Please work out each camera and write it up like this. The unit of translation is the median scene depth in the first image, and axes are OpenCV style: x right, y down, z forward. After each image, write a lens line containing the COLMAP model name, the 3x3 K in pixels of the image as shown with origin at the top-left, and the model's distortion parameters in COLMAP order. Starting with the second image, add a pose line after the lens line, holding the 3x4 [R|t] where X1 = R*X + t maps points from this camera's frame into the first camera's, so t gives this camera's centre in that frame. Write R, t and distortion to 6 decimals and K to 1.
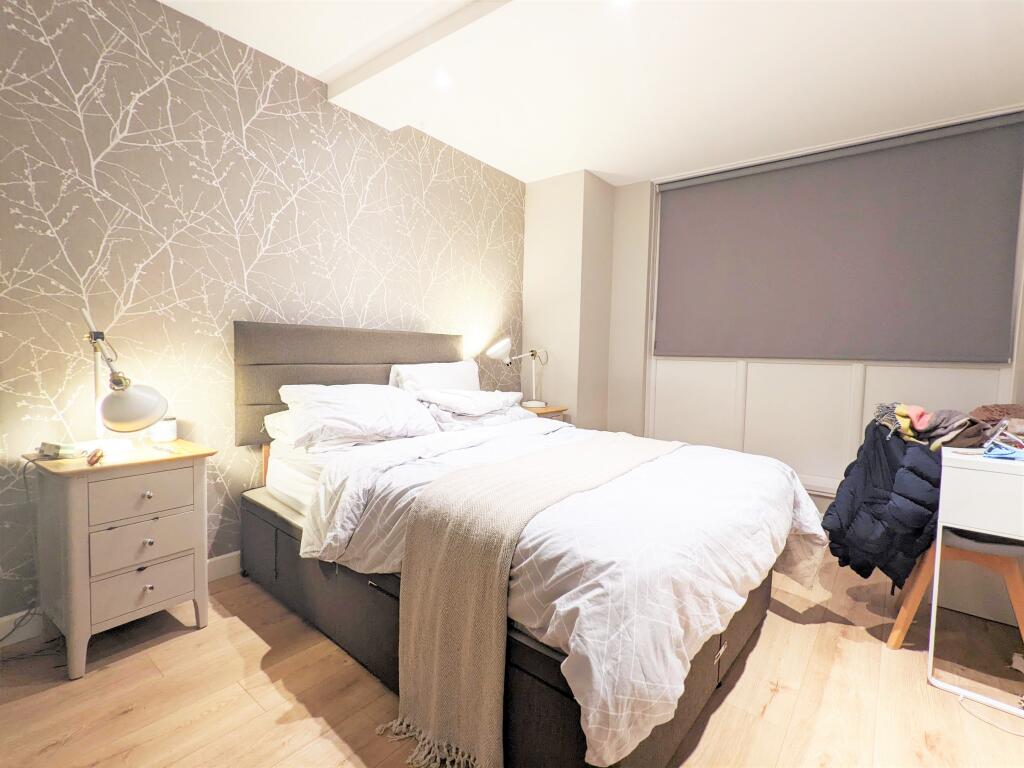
lens RADIAL K [[480.3, 0, 512.9], [0, 480.3, 379.3], [0, 0, 1]] dist [0.002950, -0.000239]
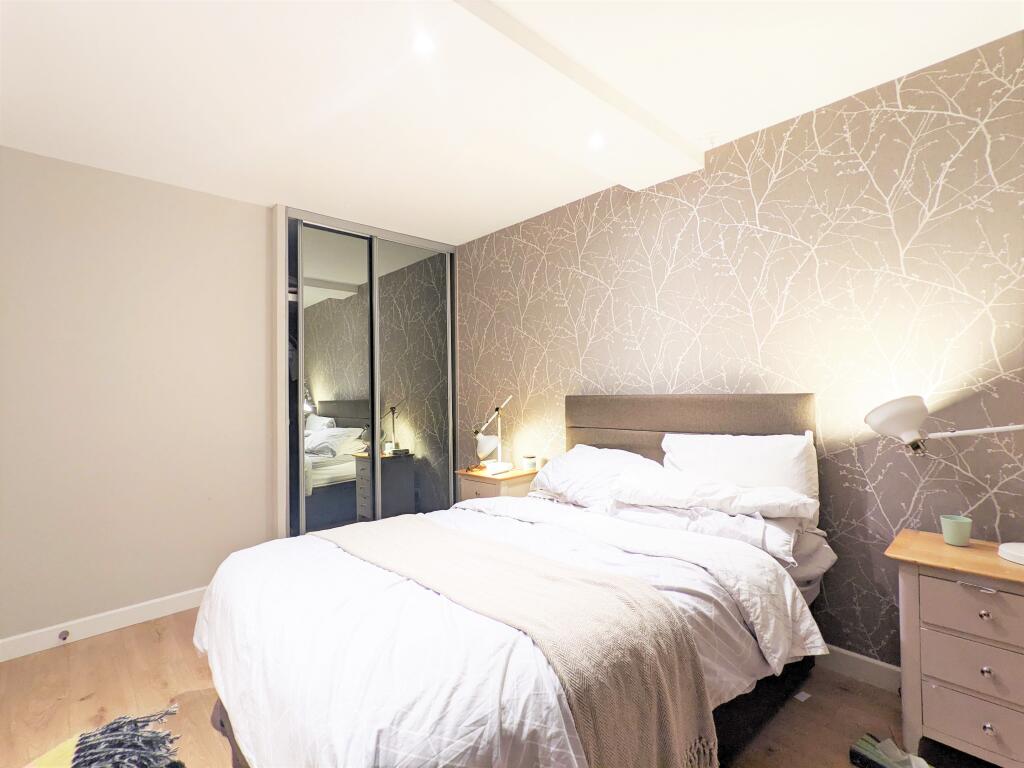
lens RADIAL K [[480.3, 0, 520.4], [0, 480.3, 412.4], [0, 0, 1]] dist [0.002950, -0.000239]
pose [[-0.124000, -0.030789, -0.991804, 0.635335], [-0.080702, 0.996520, -0.020845, -0.024487], [0.988995, 0.077455, -0.126053, 0.797680]]
